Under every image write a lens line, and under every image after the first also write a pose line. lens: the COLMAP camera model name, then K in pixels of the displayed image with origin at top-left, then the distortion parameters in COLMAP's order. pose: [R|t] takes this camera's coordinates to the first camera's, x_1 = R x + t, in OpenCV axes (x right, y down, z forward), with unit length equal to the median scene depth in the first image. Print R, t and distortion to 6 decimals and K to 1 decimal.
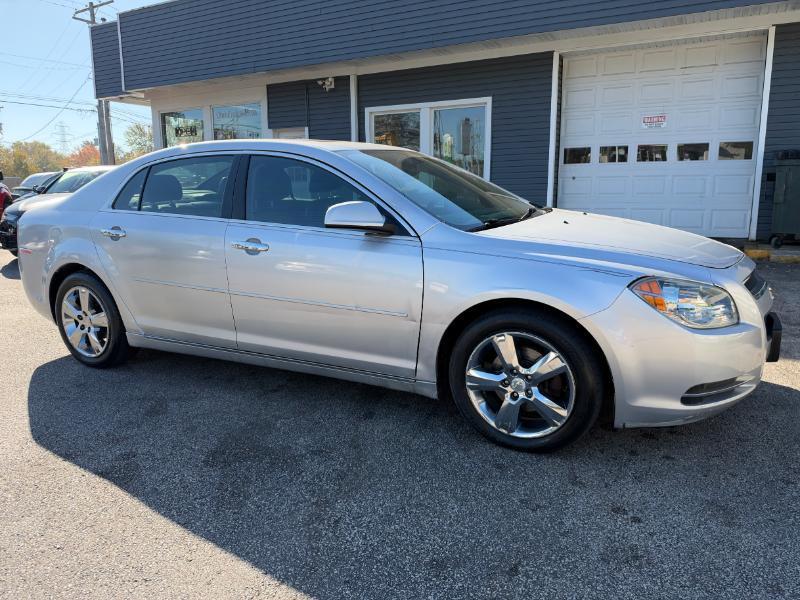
lens RADIAL K [[586.2, 0, 401.4], [0, 586.2, 296.2], [0, 0, 1]] dist [0.004621, -0.011635]
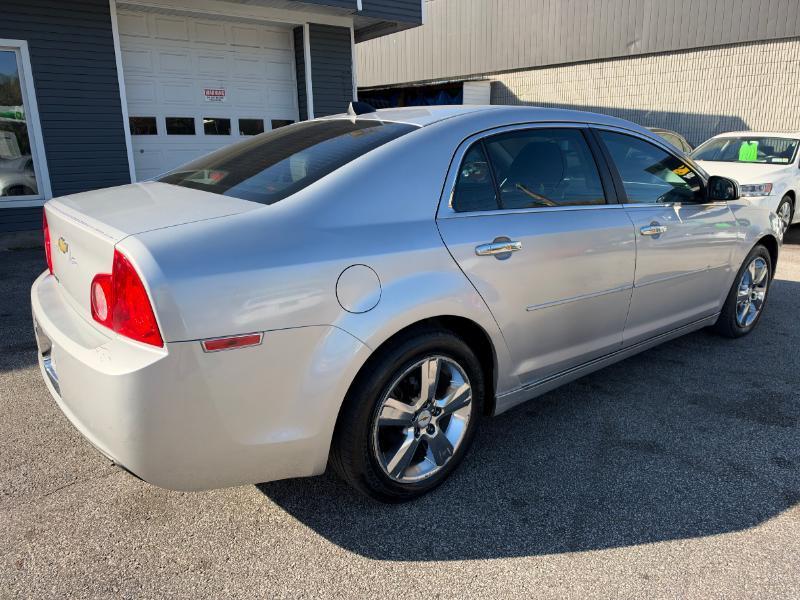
lens RADIAL K [[592.3, 0, 398.2], [0, 592.3, 295.1], [0, 0, 1]] dist [-0.009079, -0.002616]
pose [[0.396854, -0.216268, 0.892040, -1.051352], [0.177261, 0.971609, 0.156698, -0.167746], [-0.900603, 0.095938, 0.423923, 0.799277]]
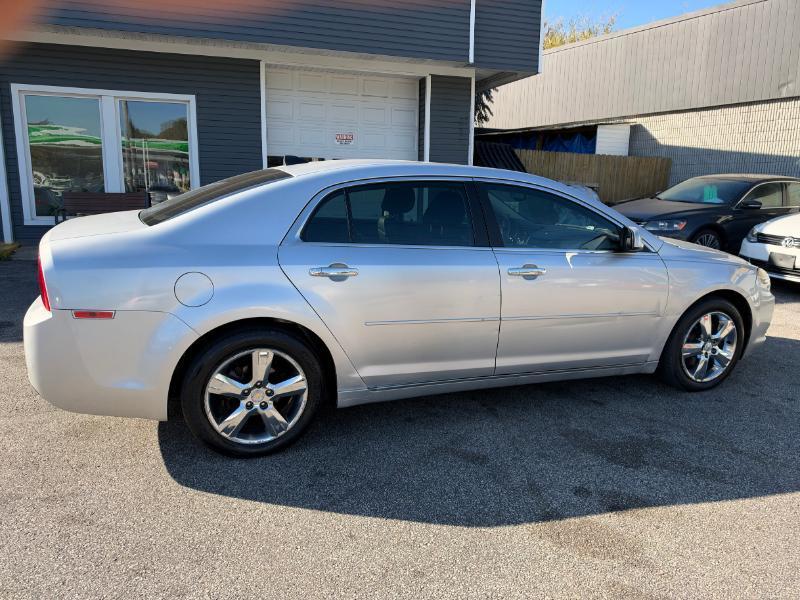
lens RADIAL K [[584.2, 0, 399.4], [0, 584.2, 291.9], [0, 0, 1]] dist [0.074016, -0.146625]
pose [[0.662775, -0.112685, 0.740291, -0.976392], [0.112085, 0.992404, 0.050713, -0.105423], [-0.740382, 0.049364, 0.670371, 0.384465]]
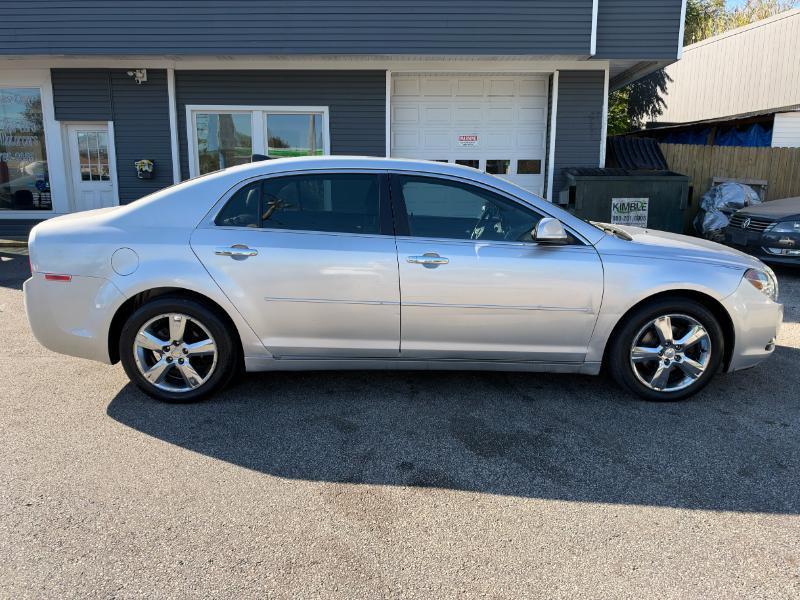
lens RADIAL K [[586.6, 0, 400.0], [0, 586.6, 300.0], [0, 0, 1]] dist [0.000735, -0.009045]
pose [[0.880503, -0.075315, 0.468019, -0.667964], [0.072131, 0.997088, 0.024752, -0.034165], [-0.468520, 0.011965, 0.883372, 0.059928]]
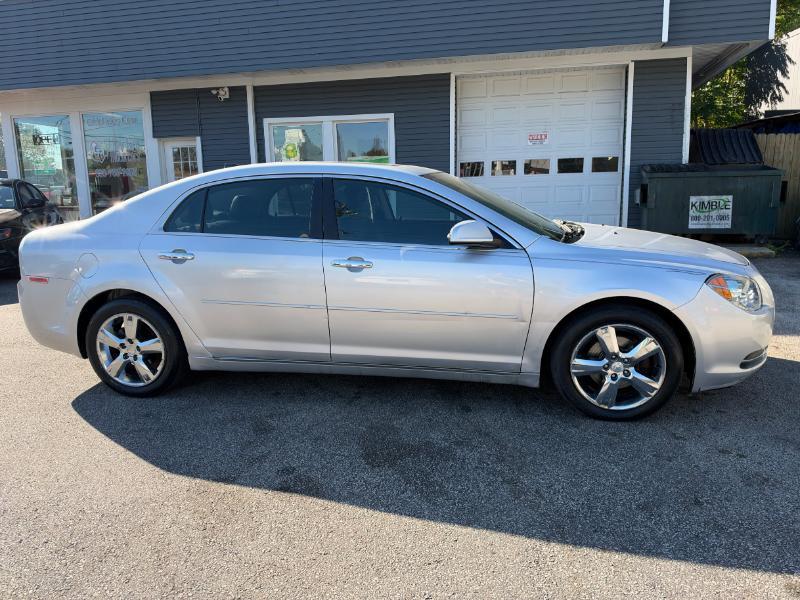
lens RADIAL K [[586.2, 0, 401.4], [0, 586.2, 296.2], [0, 0, 1]] dist [0.004621, -0.011635]
pose [[0.959852, -0.057958, 0.274454, -0.383512], [0.060962, 0.998137, -0.002424, -0.014663], [-0.273802, 0.019058, 0.961597, -0.041787]]
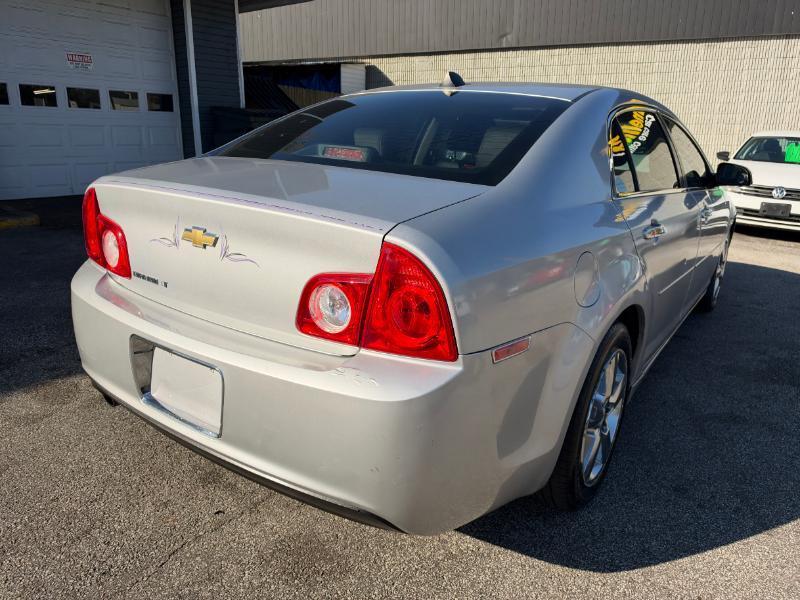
lens RADIAL K [[596.0, 0, 404.5], [0, 596.0, 293.4], [0, 0, 1]] dist [-0.002735, -0.009218]
pose [[0.118583, -0.244264, 0.962431, -1.072993], [0.165356, 0.960593, 0.223424, -0.214681], [-0.979079, 0.132649, 0.154301, 1.109521]]
